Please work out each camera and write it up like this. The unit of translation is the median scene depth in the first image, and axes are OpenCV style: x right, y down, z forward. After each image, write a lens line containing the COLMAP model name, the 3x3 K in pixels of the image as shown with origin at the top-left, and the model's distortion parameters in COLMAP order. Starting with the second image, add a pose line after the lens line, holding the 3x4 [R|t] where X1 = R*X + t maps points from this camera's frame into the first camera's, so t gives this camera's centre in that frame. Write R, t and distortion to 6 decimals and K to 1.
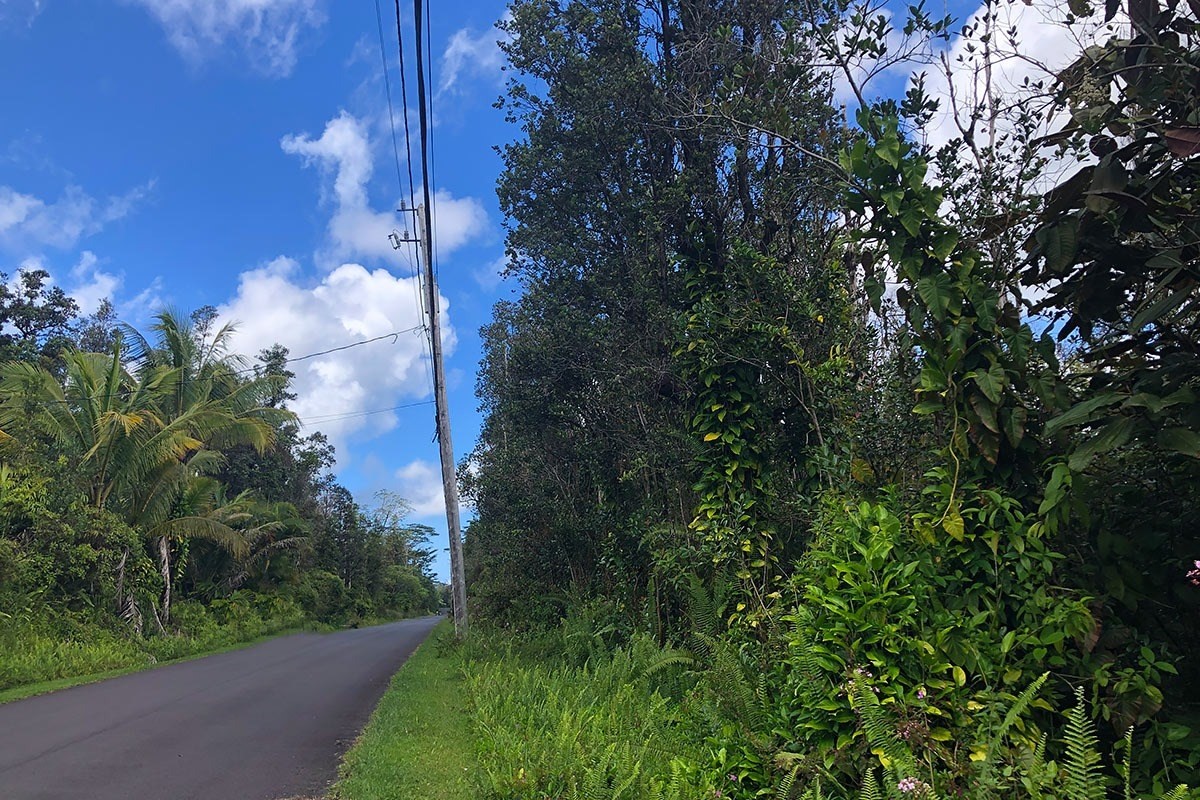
lens RADIAL K [[986.9, 0, 581.5], [0, 986.9, 419.9], [0, 0, 1]] dist [0.169675, -0.447619]
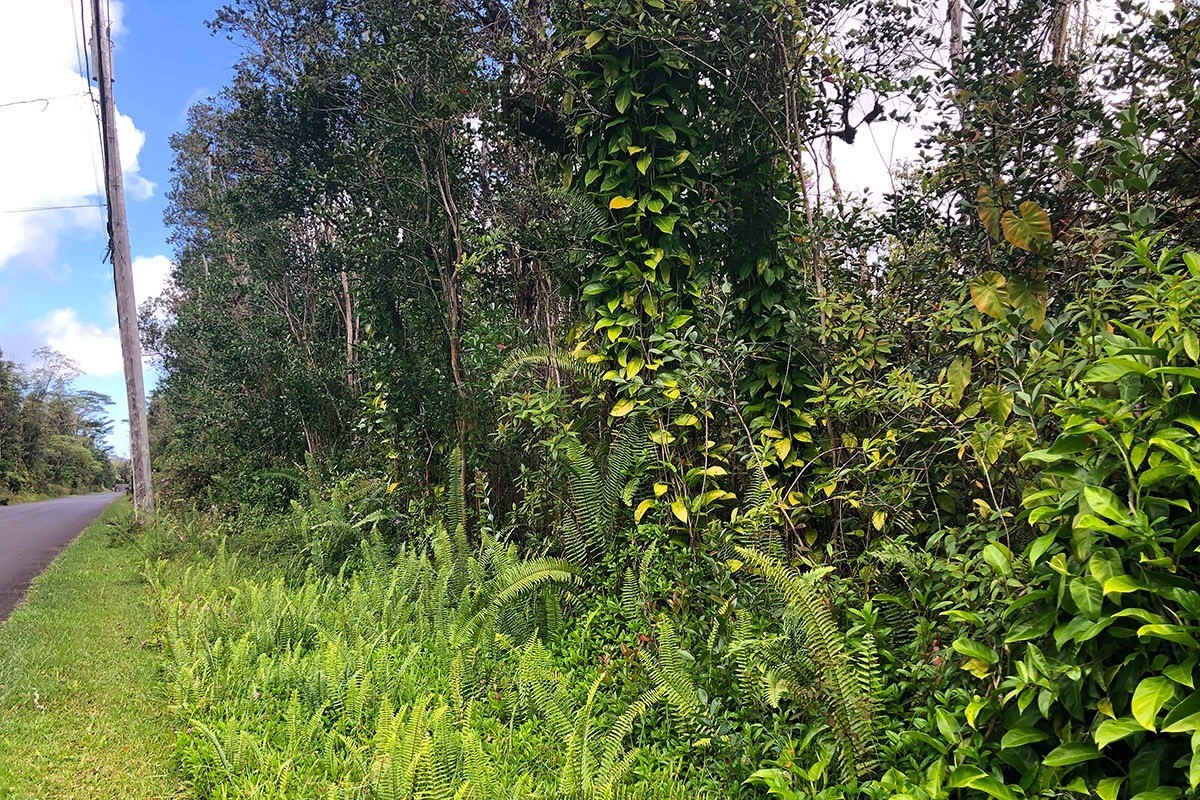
lens RADIAL K [[1002.3, 0, 603.6], [0, 1002.3, 452.3], [0, 0, 1]] dist [0.071344, -0.104006]
pose [[0.952593, 0.028091, 0.302948, -0.055850], [-0.073033, 0.987728, 0.138057, 0.085365], [-0.295352, -0.153637, 0.942954, 0.446854]]
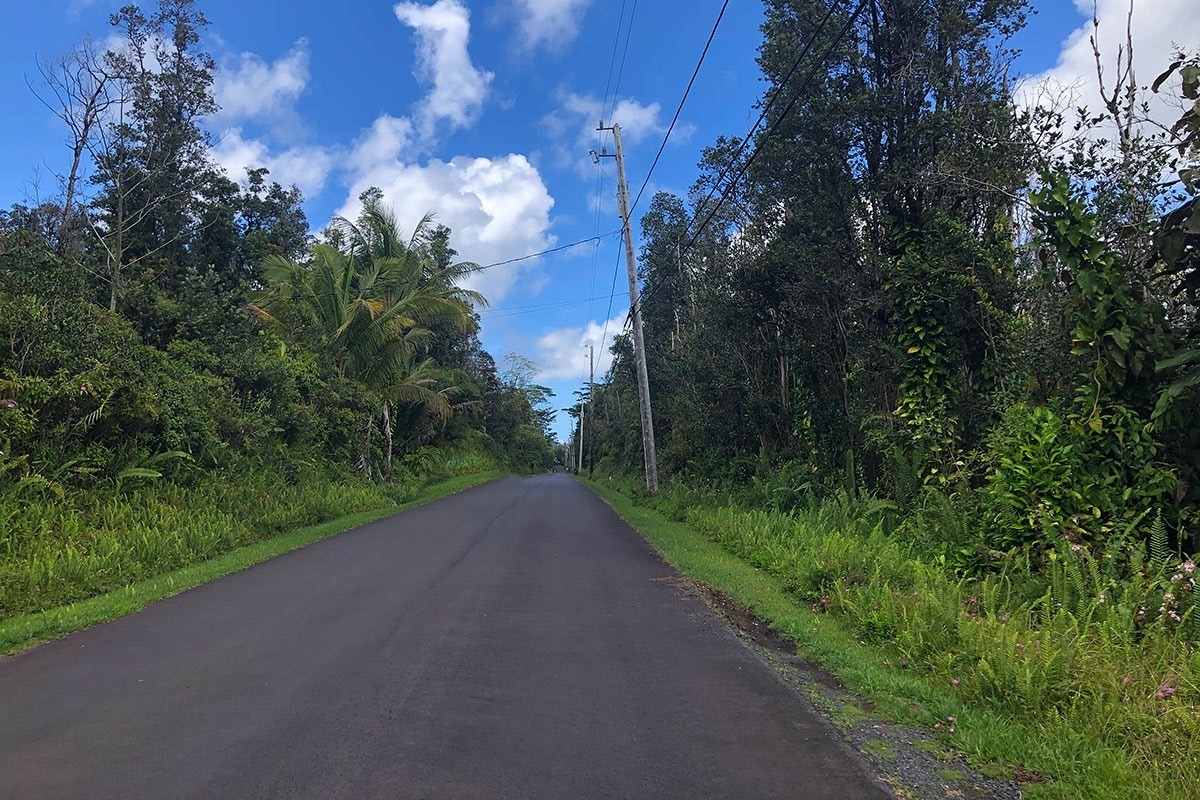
lens RADIAL K [[978.6, 0, 596.6], [0, 978.6, 339.2], [0, 0, 1]] dist [0.057548, -0.088338]
pose [[0.994753, 0.009959, -0.101817, -0.180748], [-0.004291, 0.998436, 0.055744, -0.077652], [0.102213, -0.055015, 0.993240, -0.444013]]
